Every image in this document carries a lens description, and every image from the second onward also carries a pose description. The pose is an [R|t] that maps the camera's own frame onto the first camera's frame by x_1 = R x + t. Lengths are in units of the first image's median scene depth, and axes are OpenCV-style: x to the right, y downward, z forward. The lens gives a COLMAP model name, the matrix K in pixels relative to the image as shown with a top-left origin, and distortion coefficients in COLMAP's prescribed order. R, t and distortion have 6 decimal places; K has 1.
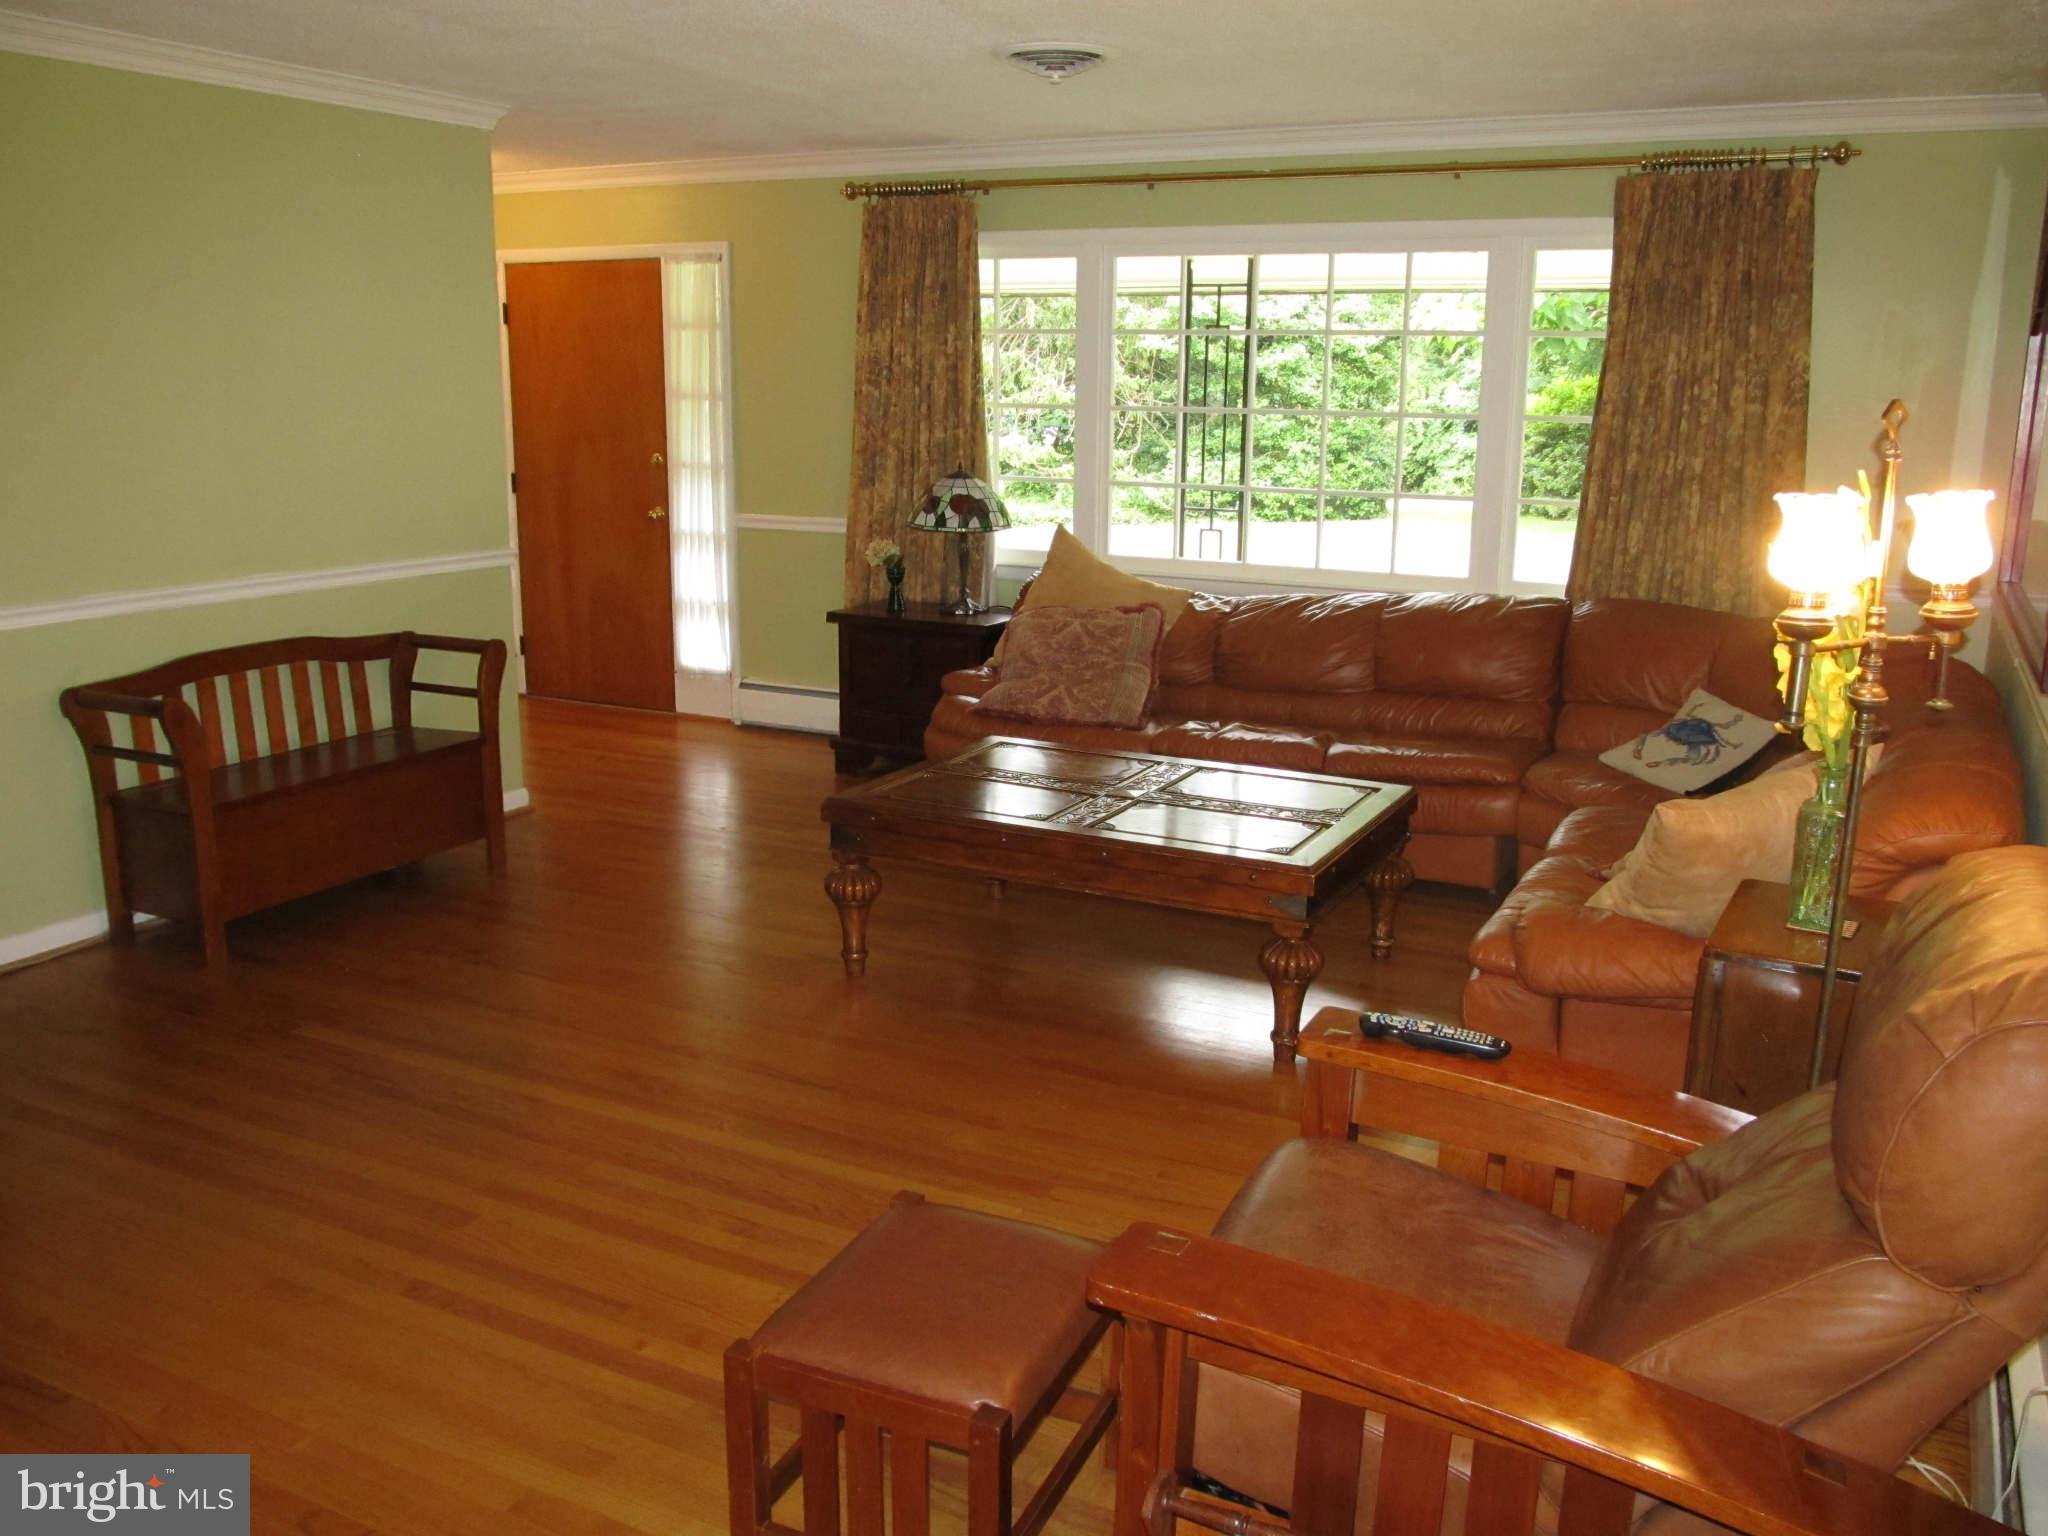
lens RADIAL K [[1702.7, 0, 1024.2], [0, 1702.7, 761.9], [0, 0, 1]] dist [-0.064184, 0.041122]
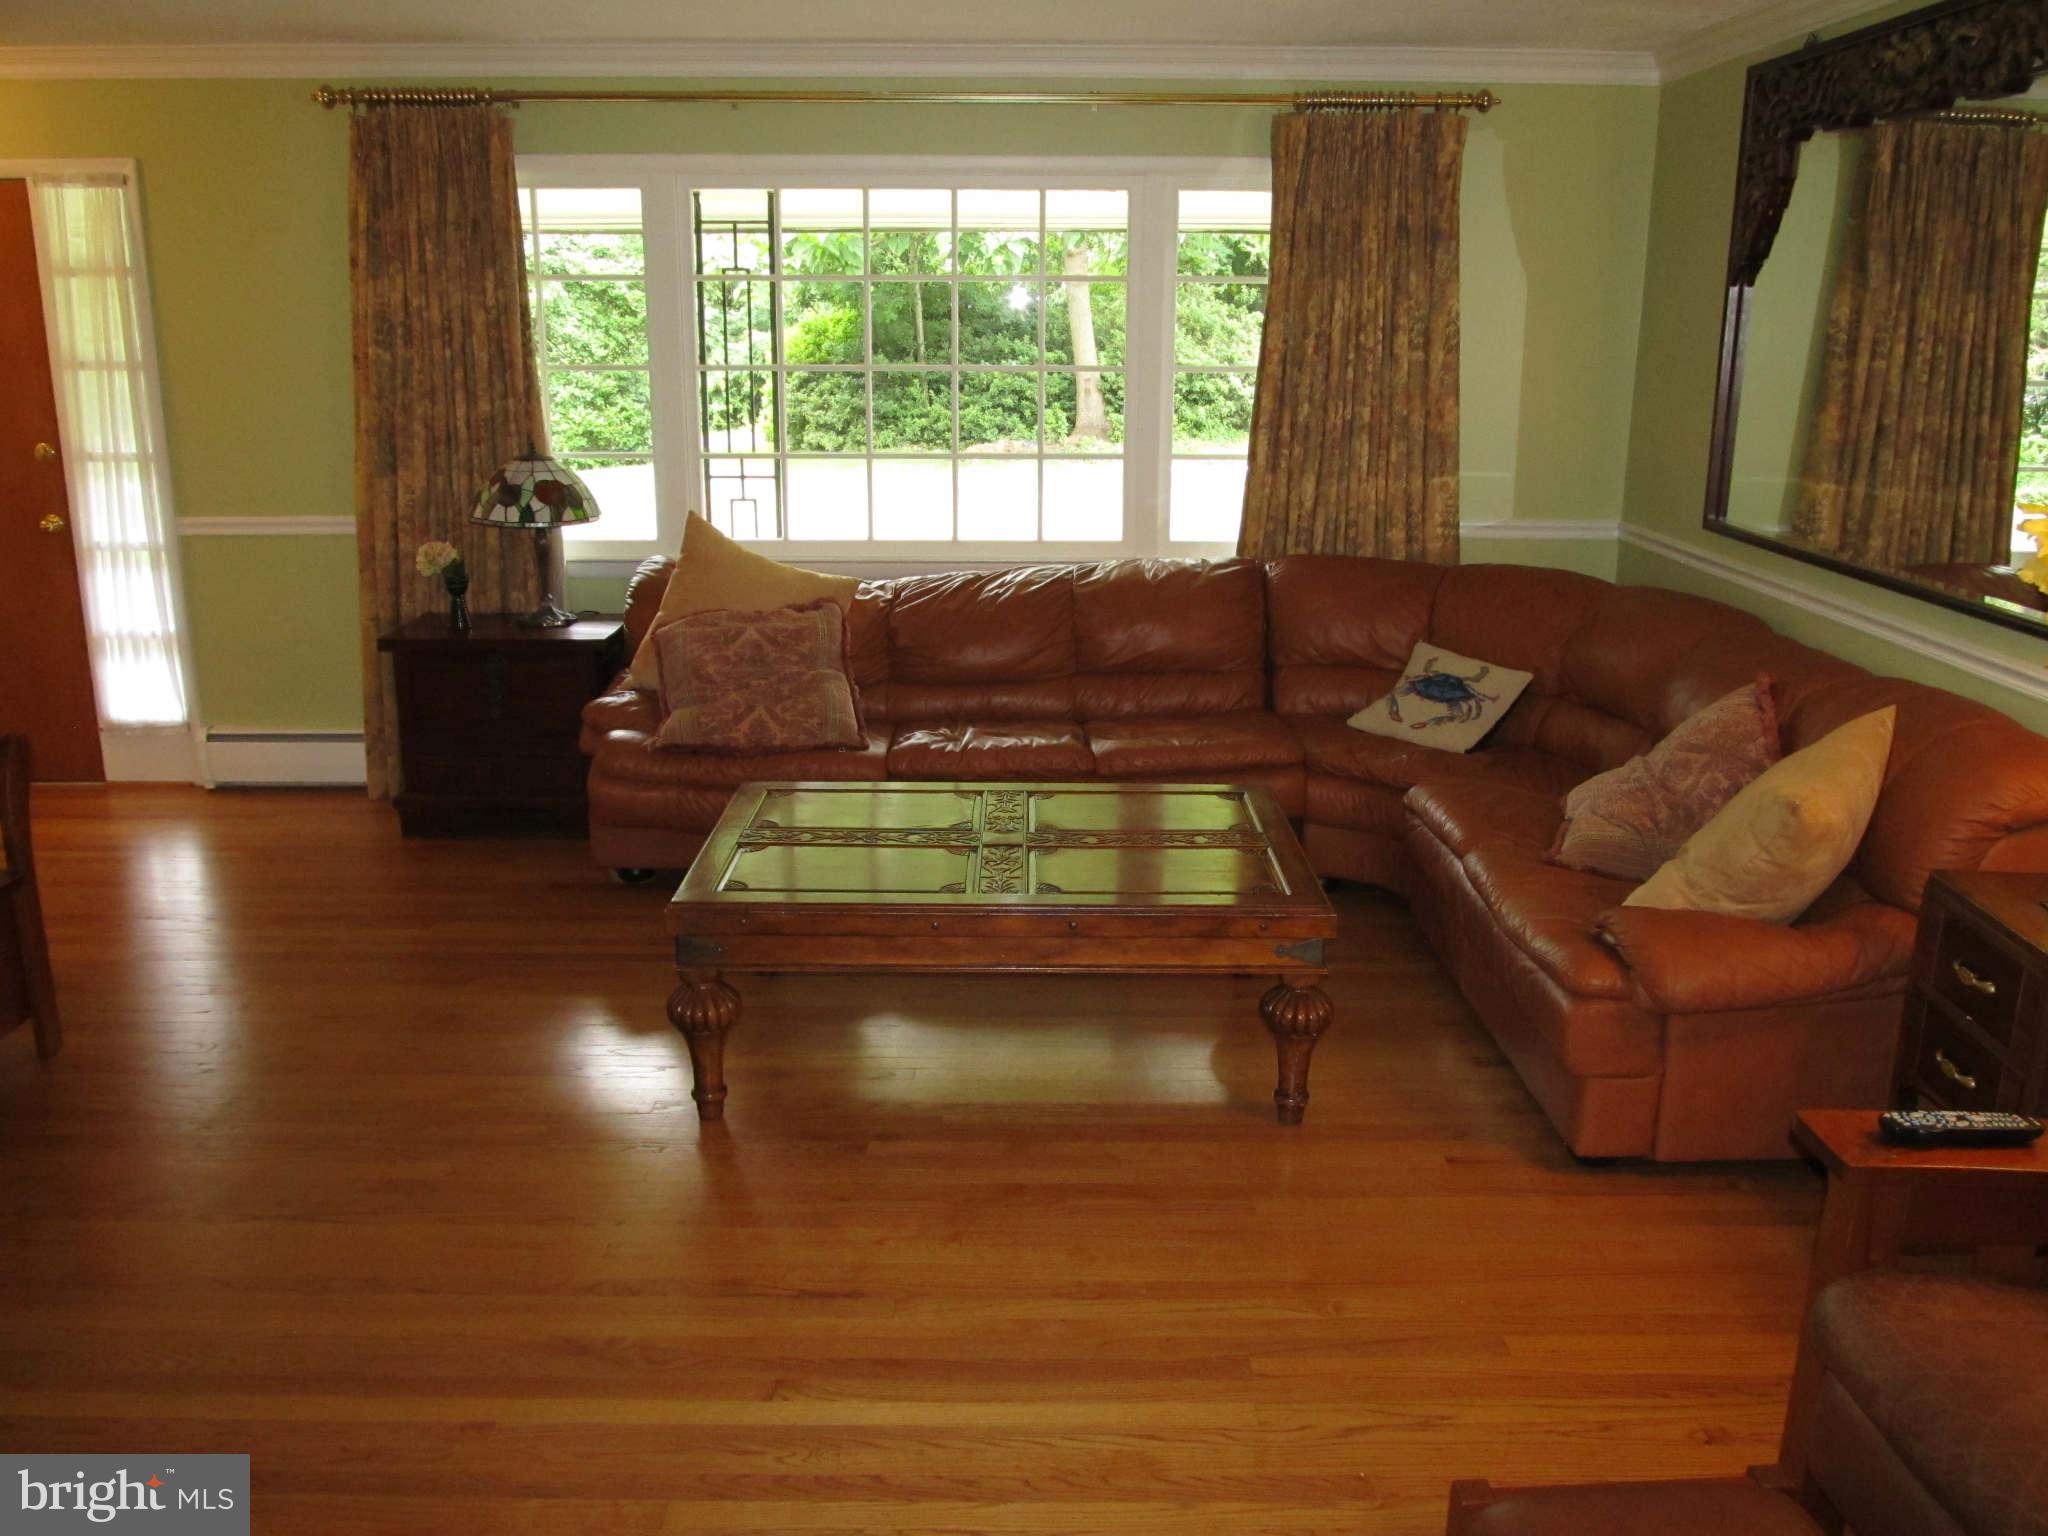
lens RADIAL K [[1702.7, 0, 1024.2], [0, 1702.7, 761.9], [0, 0, 1]] dist [-0.064184, 0.041122]
pose [[0.888140, -0.124446, 0.442402, -0.207043], [0.107766, 0.992194, 0.062756, -0.049357], [-0.446758, -0.008061, 0.894618, 0.170038]]
